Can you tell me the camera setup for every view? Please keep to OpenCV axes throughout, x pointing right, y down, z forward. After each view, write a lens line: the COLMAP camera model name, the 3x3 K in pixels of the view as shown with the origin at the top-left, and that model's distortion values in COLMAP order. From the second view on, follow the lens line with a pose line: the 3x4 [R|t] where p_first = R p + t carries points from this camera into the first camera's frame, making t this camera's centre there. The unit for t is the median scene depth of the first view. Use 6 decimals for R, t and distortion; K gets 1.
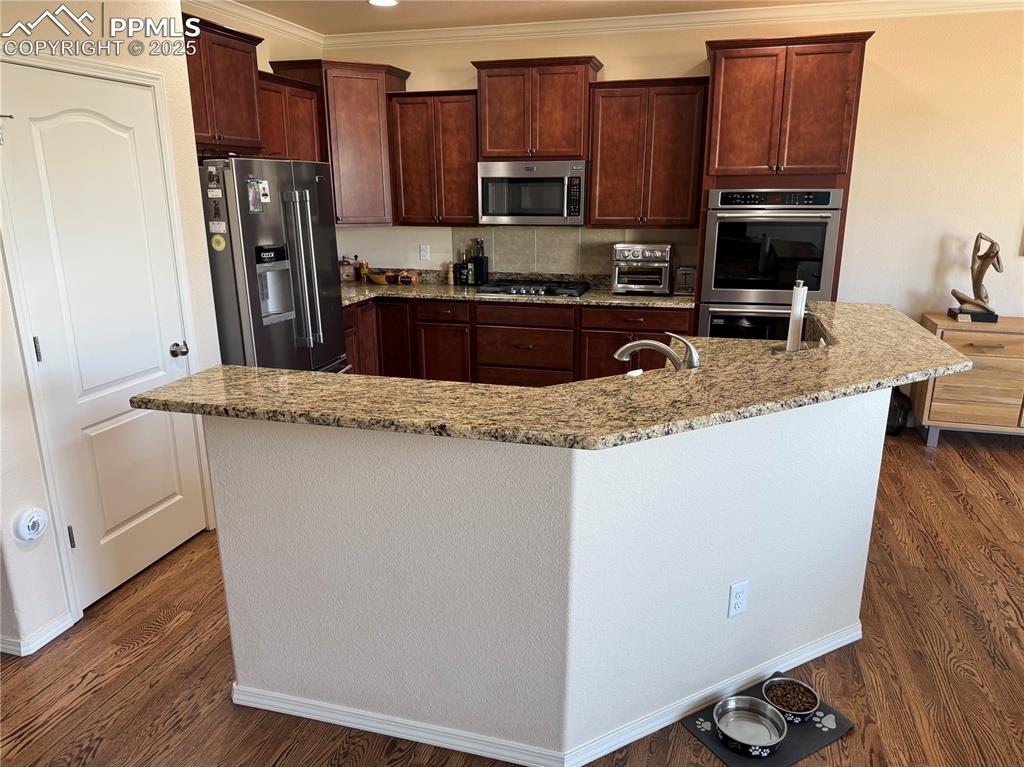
lens RADIAL K [[724.1, 0, 508.1], [0, 724.1, 390.3], [0, 0, 1]] dist [0.064463, -0.084420]
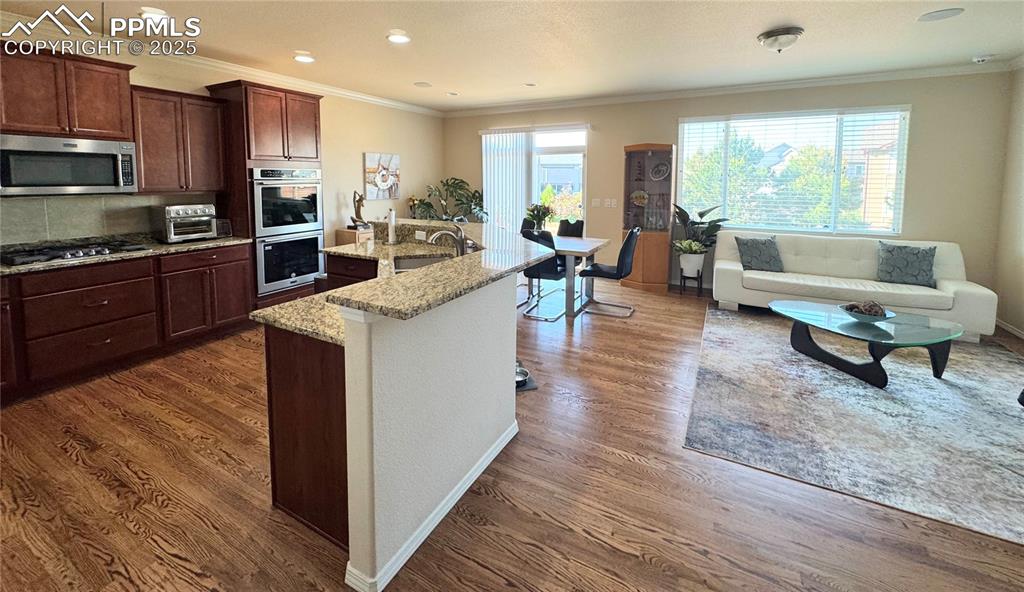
lens RADIAL K [[410.4, 0, 513.8], [0, 410.4, 207.2], [0, 0, 1]] dist [-0.002447, -0.000619]
pose [[0.212118, -0.064062, 0.975142, -0.467609], [0.259823, 0.965631, 0.006919, -0.046735], [-0.942071, 0.251897, 0.221472, 0.272209]]
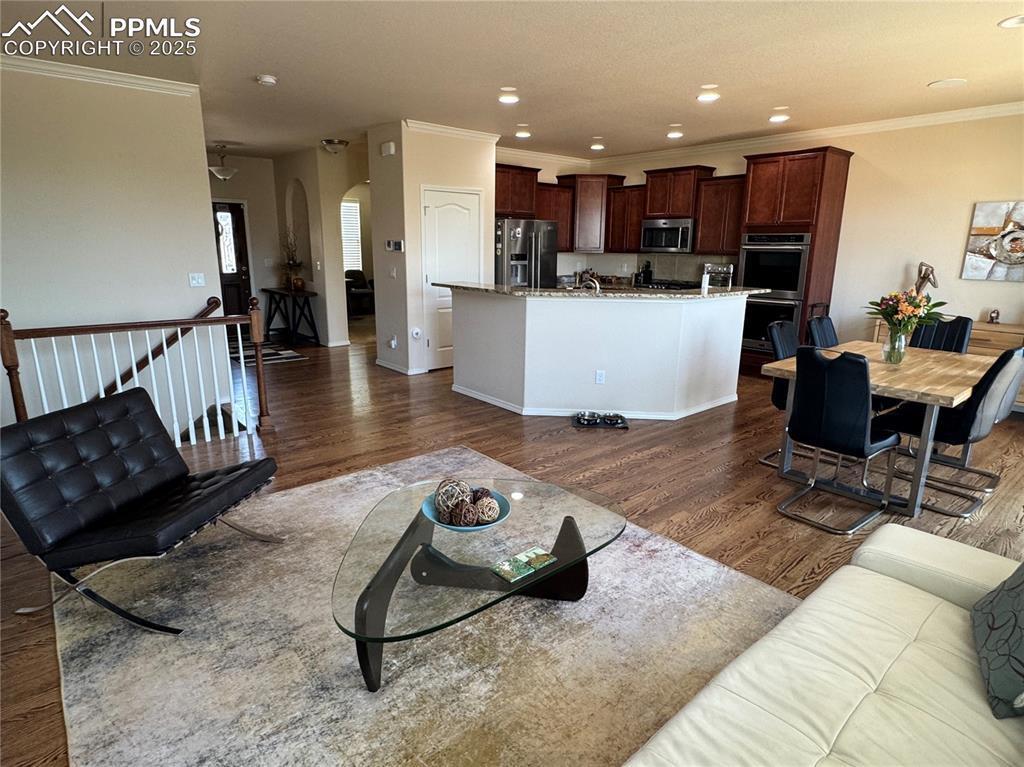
lens RADIAL K [[564.2, 0, 503.2], [0, 564.2, 382.7], [0, 0, 1]] dist [0.000937, -0.002798]
pose [[0.825629, 0.146145, -0.544957, 0.587172], [-0.164085, 0.986318, 0.015912, 0.167699], [0.539826, 0.076282, 0.838313, -0.477358]]
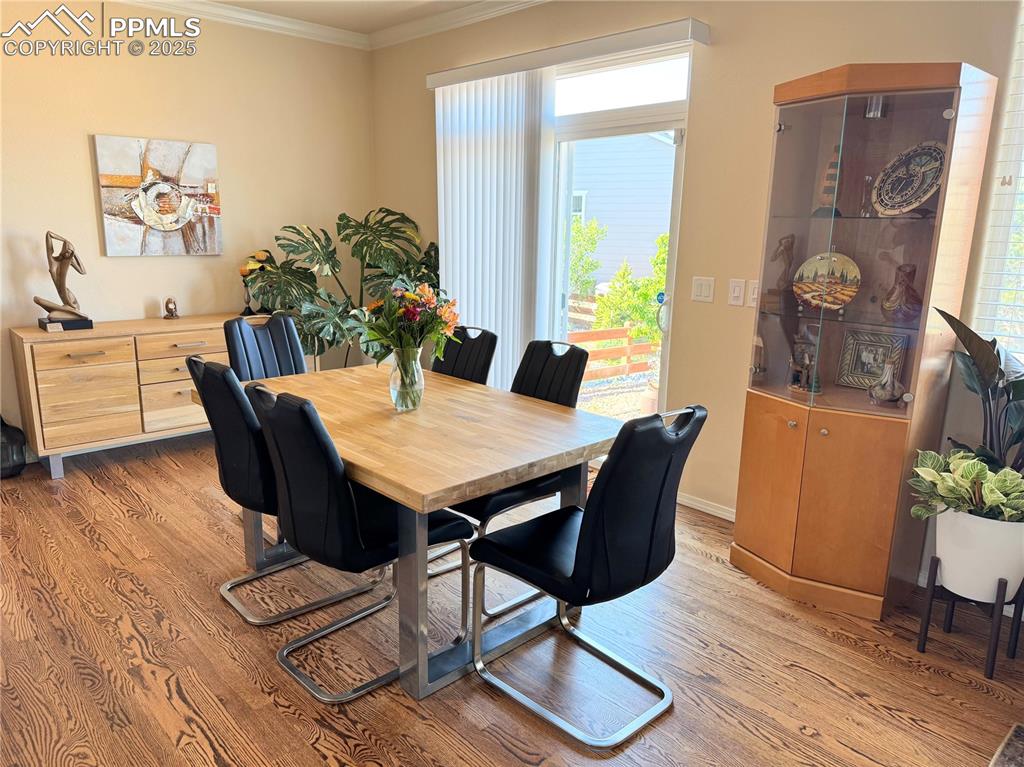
lens RADIAL K [[724.1, 0, 515.1], [0, 724.1, 390.4], [0, 0, 1]] dist [0.064463, -0.084420]
pose [[0.518870, -0.182588, 0.835126, 0.157100], [0.211033, 0.974047, 0.081845, 0.019425], [-0.828396, 0.133772, 0.543935, 0.071696]]
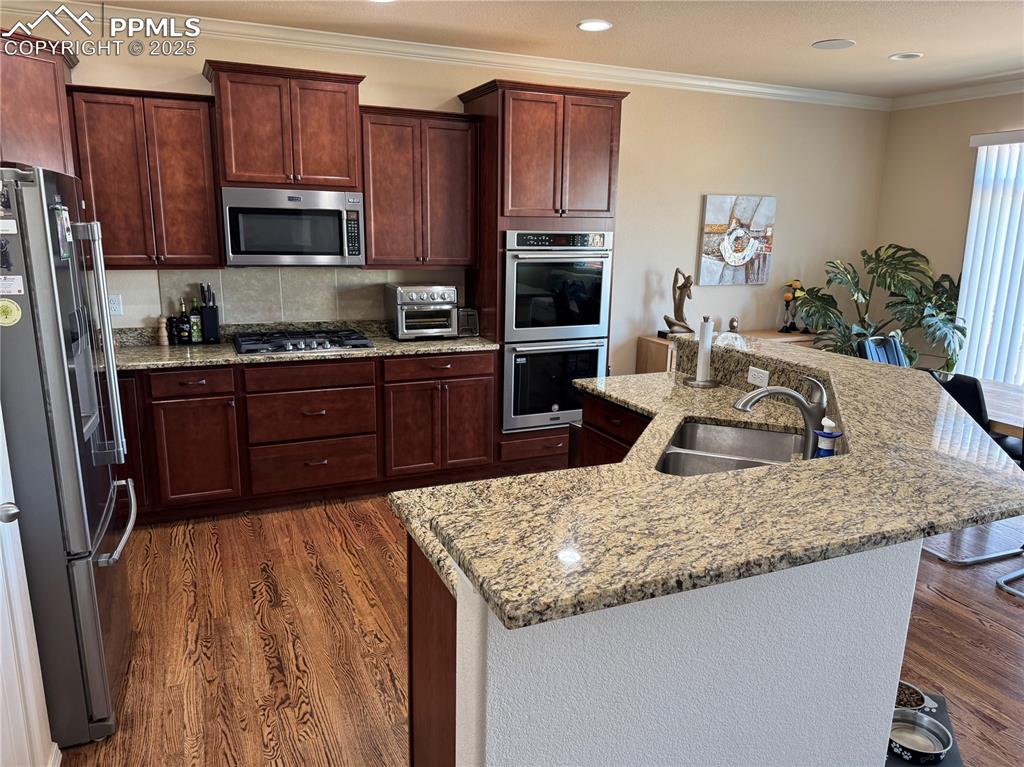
lens RADIAL K [[724.1, 0, 512.0], [0, 724.1, 390.2], [0, 0, 1]] dist [0.064463, -0.084420]
pose [[0.768610, -0.125462, 0.627295, -0.349484], [0.152911, 0.988186, 0.010284, -0.065754], [-0.621174, 0.088016, 0.778714, 0.238564]]
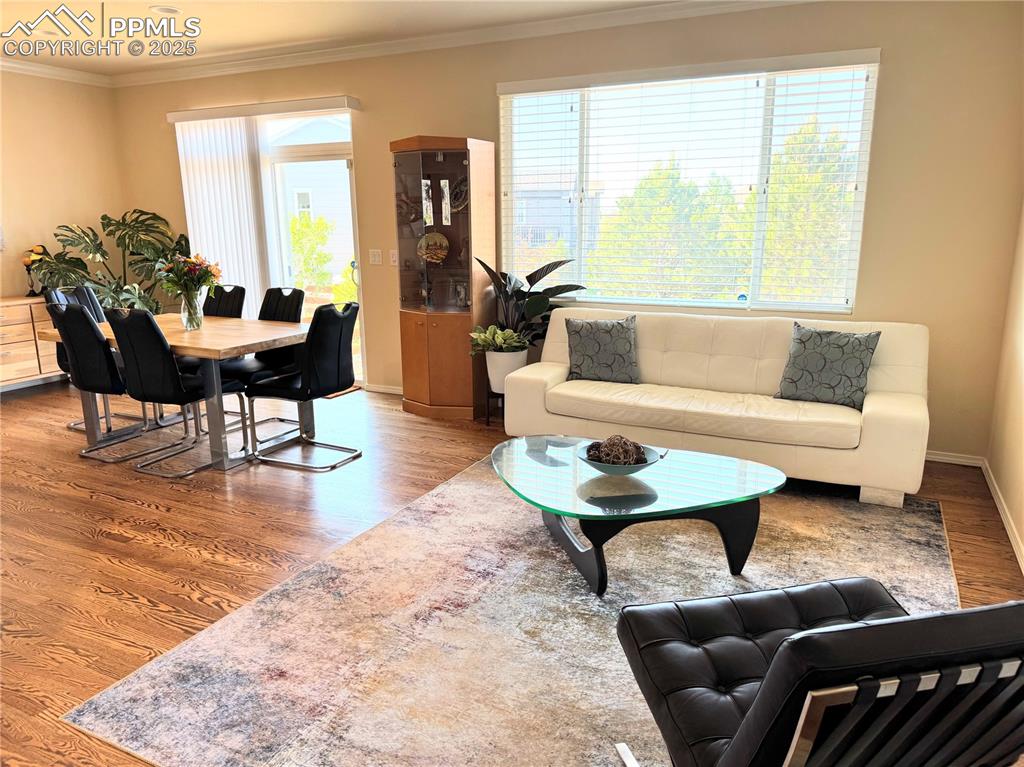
lens RADIAL K [[724.1, 0, 522.6], [0, 724.1, 386.0], [0, 0, 1]] dist [0.064463, -0.084420]
pose [[0.184925, -0.220719, 0.957646, -0.301135], [0.269201, 0.948558, 0.166641, 0.092814], [-0.945163, 0.226983, 0.234829, -0.181402]]
